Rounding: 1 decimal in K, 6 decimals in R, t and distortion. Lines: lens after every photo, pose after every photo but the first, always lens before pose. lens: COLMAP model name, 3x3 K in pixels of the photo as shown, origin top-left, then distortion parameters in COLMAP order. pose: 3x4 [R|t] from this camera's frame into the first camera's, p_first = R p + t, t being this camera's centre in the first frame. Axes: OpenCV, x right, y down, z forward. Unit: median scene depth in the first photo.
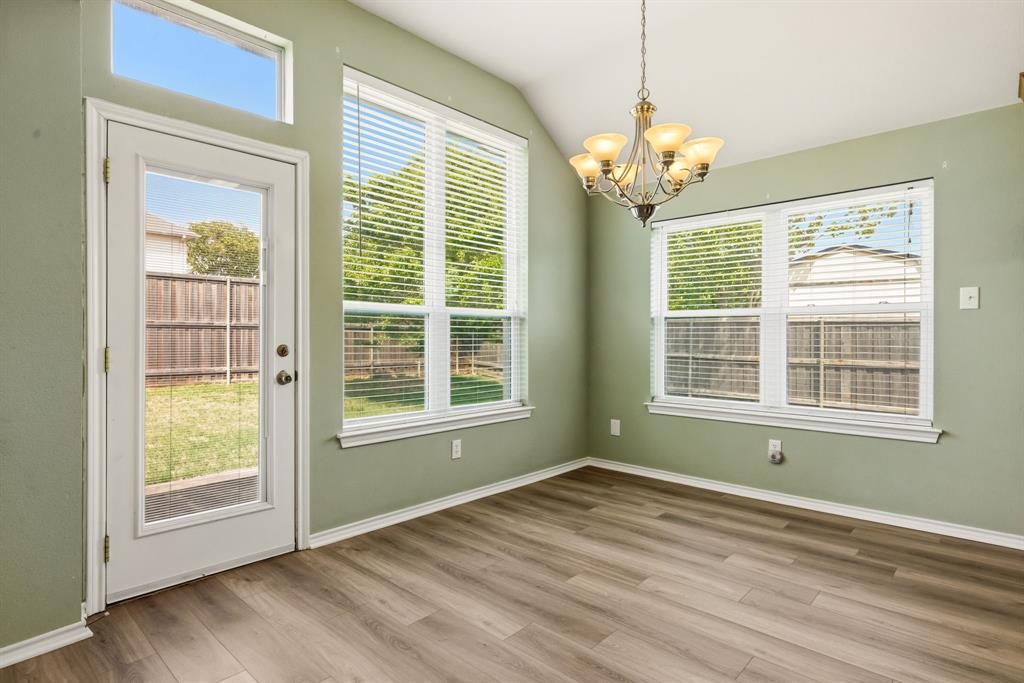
lens RADIAL K [[527.1, 0, 508.0], [0, 527.1, 341.5], [0, 0, 1]] dist [0.012885, -0.002764]
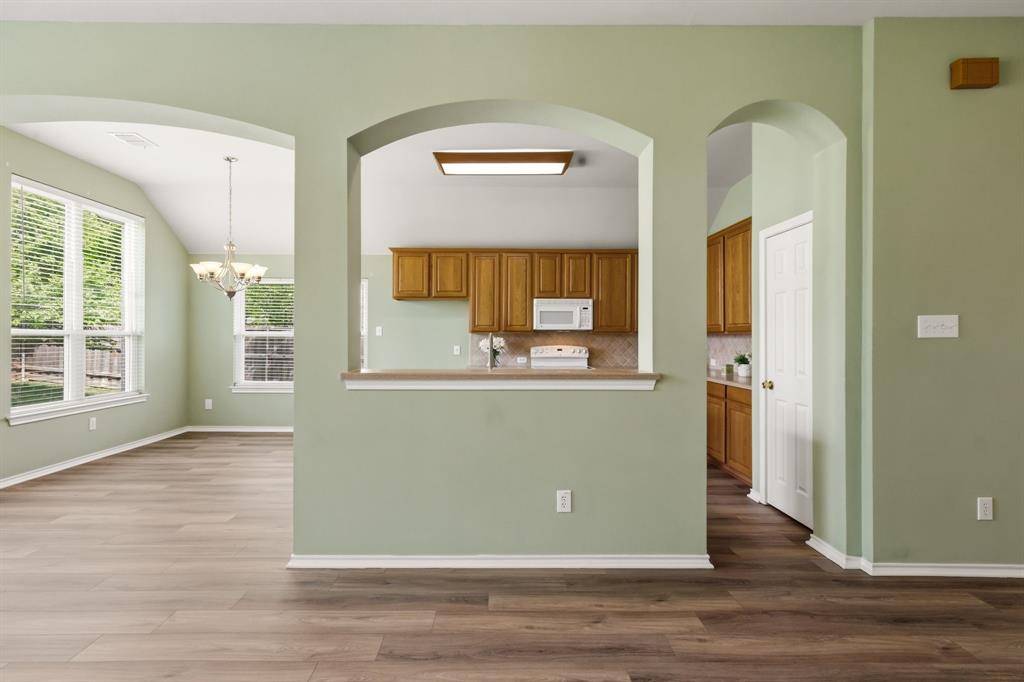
lens RADIAL K [[506.6, 0, 509.4], [0, 506.6, 335.2], [0, 0, 1]] dist [-0.005136, 0.002339]
pose [[0.723688, 0.007043, 0.690091, -0.261191], [-0.001684, 0.999963, -0.008440, -0.045567], [-0.690125, 0.004946, 0.723673, -0.979006]]
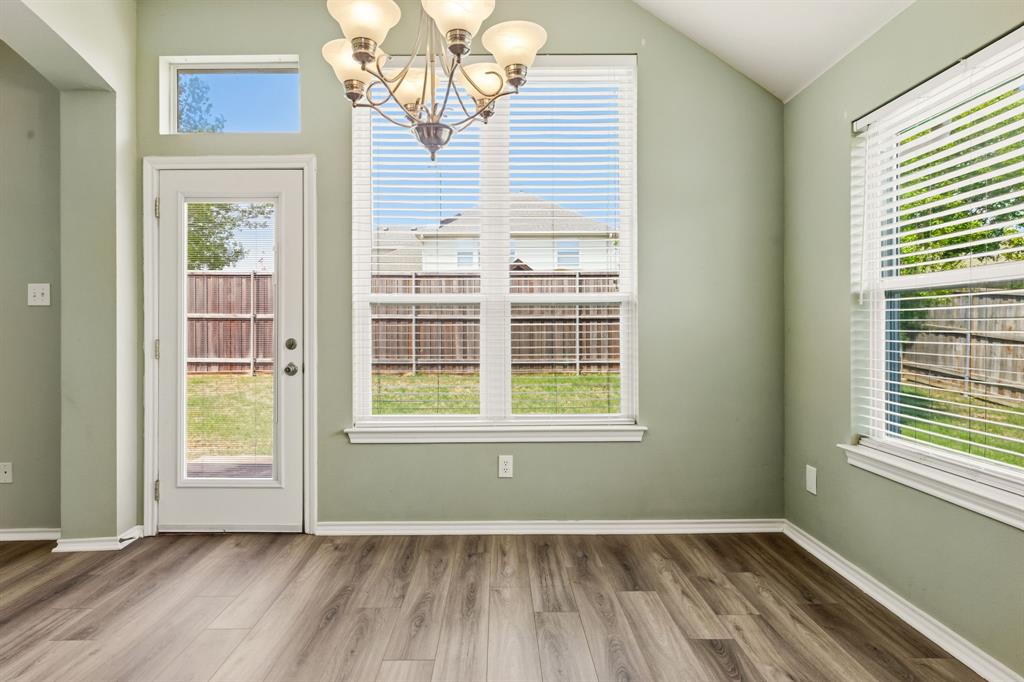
lens RADIAL K [[575.8, 0, 515.1], [0, 575.8, 333.5], [0, 0, 1]] dist [0.005295, 0.001655]
pose [[0.692269, -0.000321, -0.721640, 0.636417], [0.000714, 1.000000, 0.000240, -0.003842], [0.721640, -0.000682, 0.692269, 0.442436]]
